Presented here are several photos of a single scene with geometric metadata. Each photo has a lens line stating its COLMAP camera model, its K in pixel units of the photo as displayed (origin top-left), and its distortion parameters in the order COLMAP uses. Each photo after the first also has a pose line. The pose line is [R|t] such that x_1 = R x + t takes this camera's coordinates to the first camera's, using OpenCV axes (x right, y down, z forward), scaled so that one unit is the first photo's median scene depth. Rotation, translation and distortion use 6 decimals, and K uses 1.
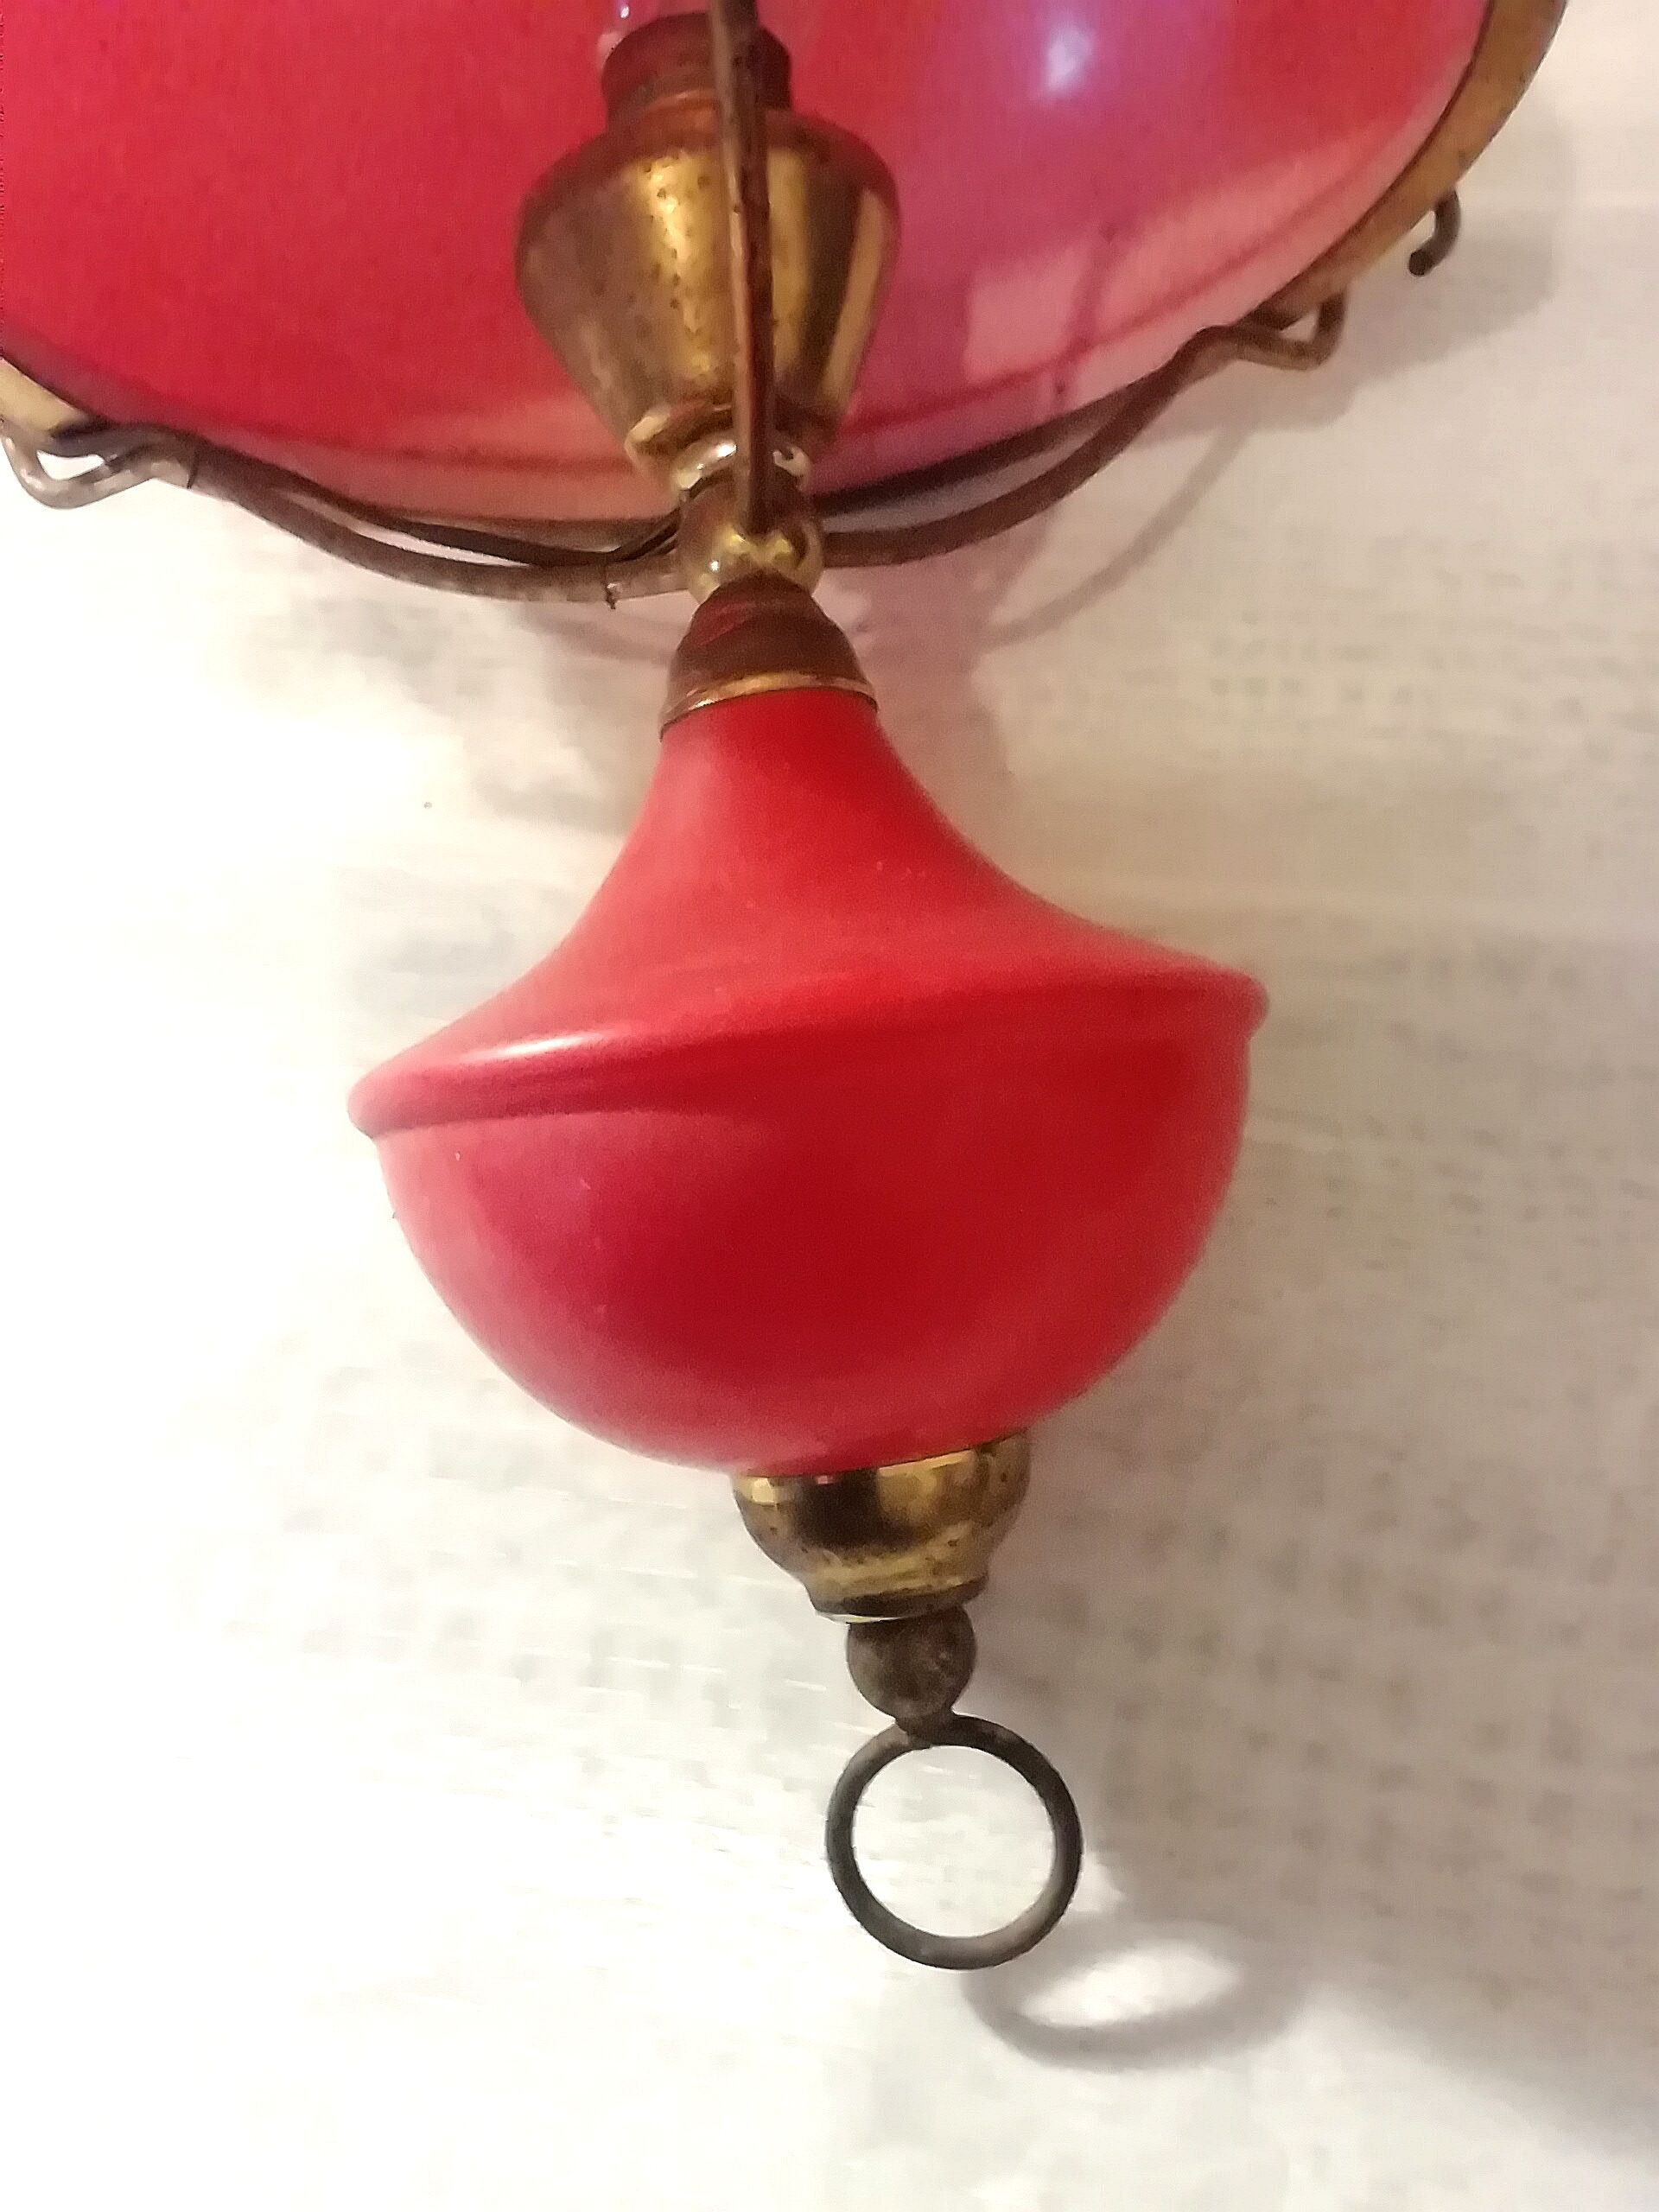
lens RADIAL K [[1756.4, 0, 829.5], [0, 1756.4, 1106.0], [0, 0, 1]] dist [0.046817, -0.121445]
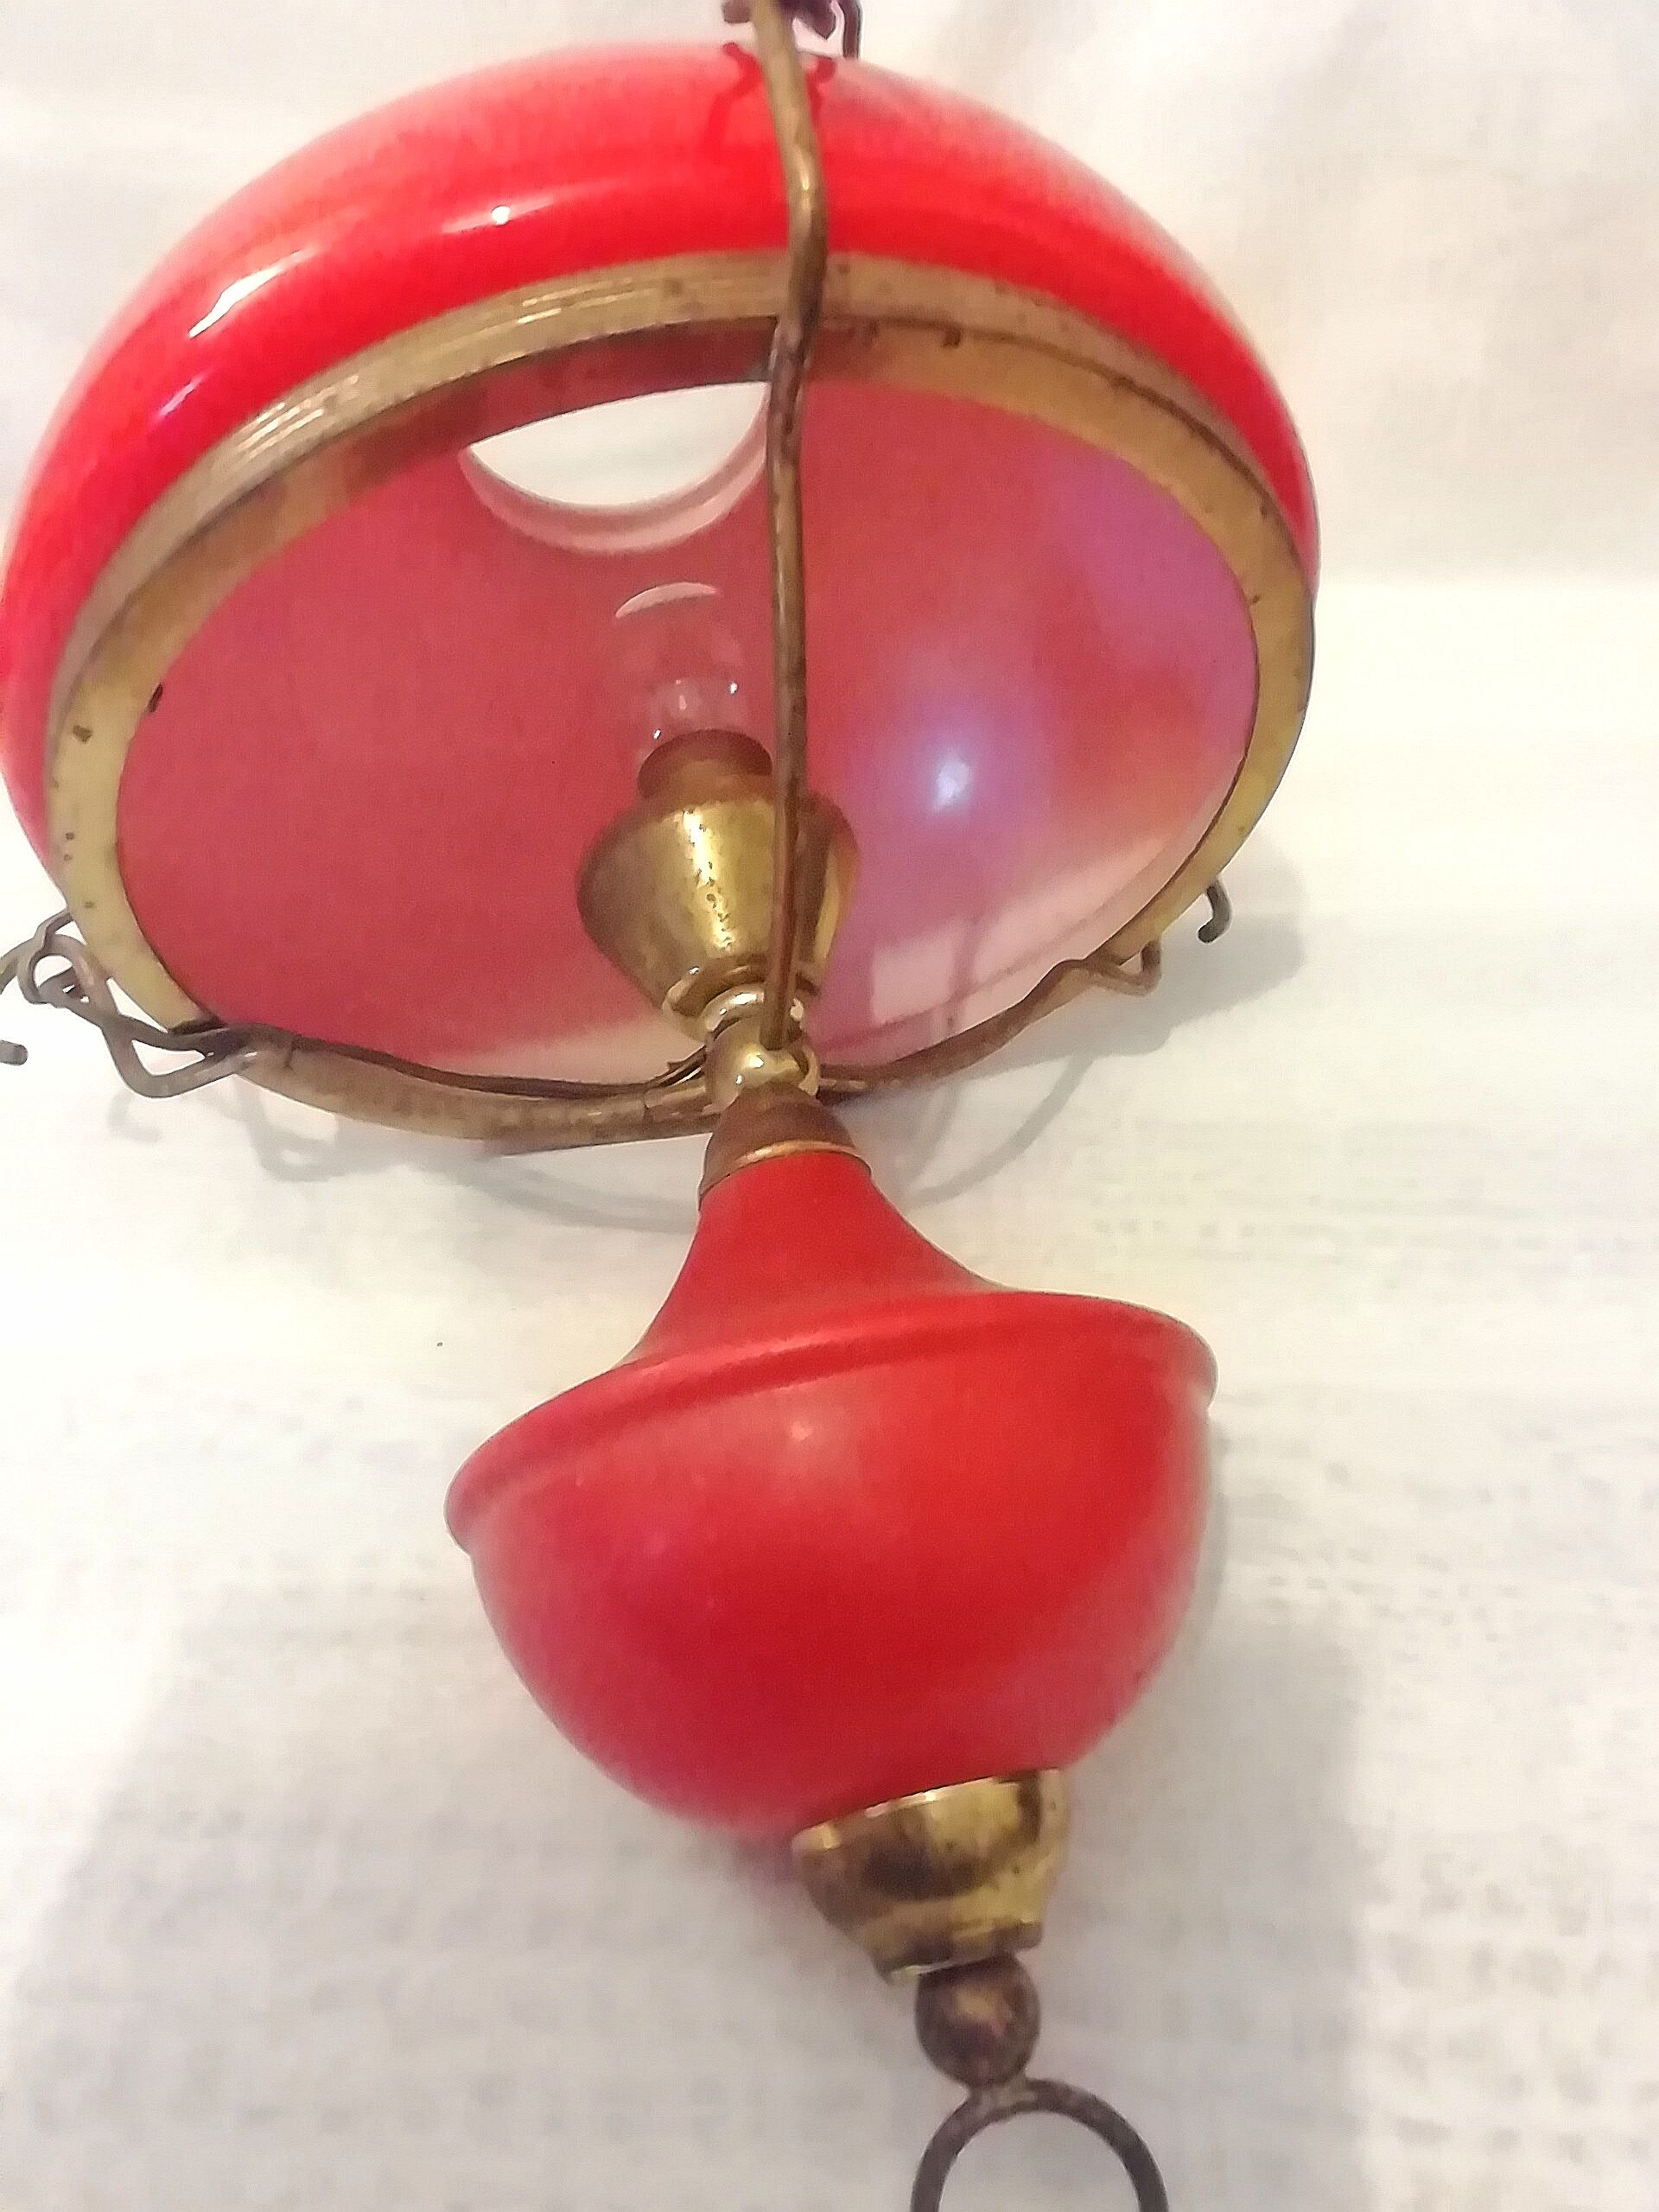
lens RADIAL K [[1756.4, 0, 829.5], [0, 1756.4, 1106.0], [0, 0, 1]] dist [0.046817, -0.121445]
pose [[0.992452, -0.011622, 0.122083, -0.131339], [0.064437, 0.896424, -0.438488, 0.237752], [-0.104342, 0.443044, 0.890407, -0.127863]]
